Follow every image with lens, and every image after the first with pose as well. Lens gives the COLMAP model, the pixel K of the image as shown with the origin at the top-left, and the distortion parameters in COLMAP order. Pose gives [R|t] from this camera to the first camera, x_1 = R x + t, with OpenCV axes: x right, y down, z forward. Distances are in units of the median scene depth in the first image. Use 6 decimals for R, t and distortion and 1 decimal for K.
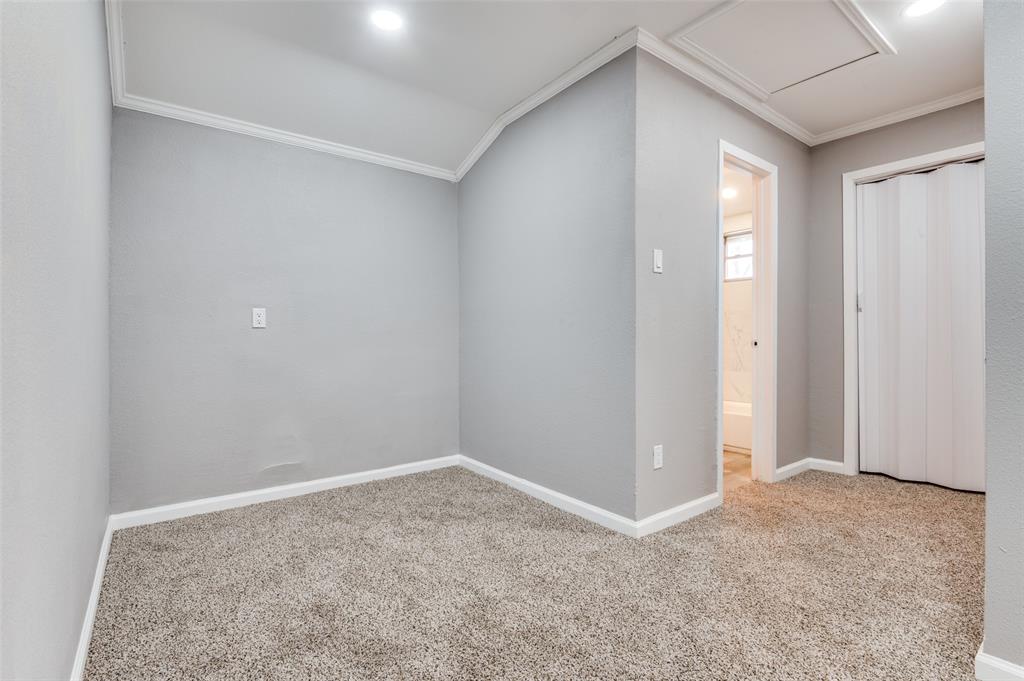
lens RADIAL K [[468.1, 0, 509.8], [0, 468.1, 328.7], [0, 0, 1]] dist [0.004685, -0.009992]
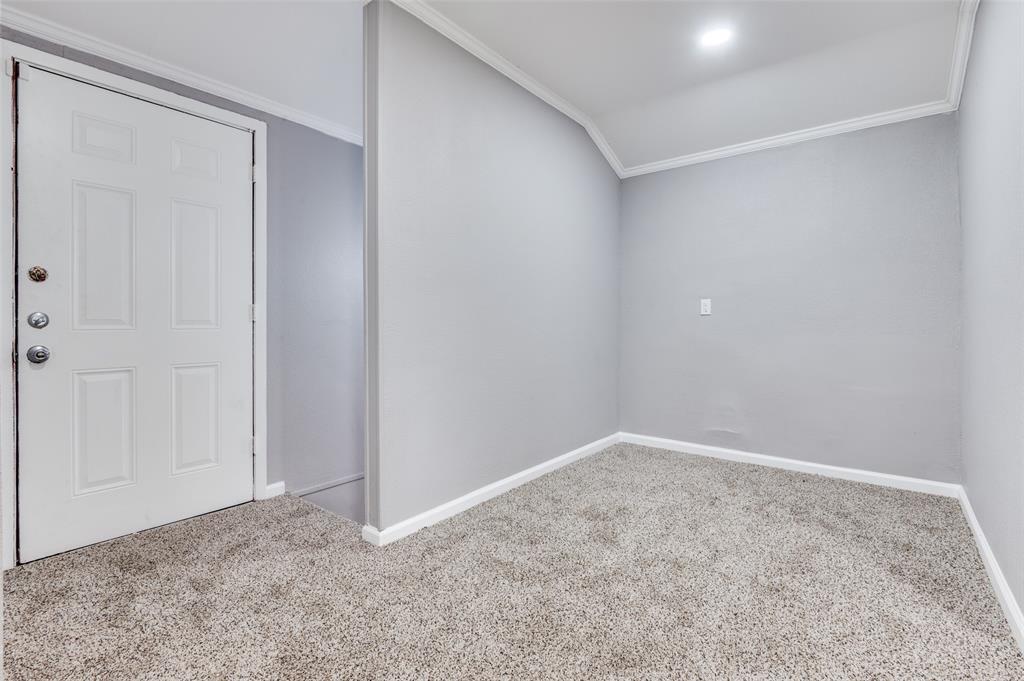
lens RADIAL K [[468.1, 0, 509.8], [0, 468.1, 328.7], [0, 0, 1]] dist [0.004685, -0.009992]
pose [[0.242957, 0.005686, -0.970020, 0.622005], [0.007565, 0.999941, 0.007756, 0.023498], [0.970008, -0.009223, 0.242900, 0.226355]]
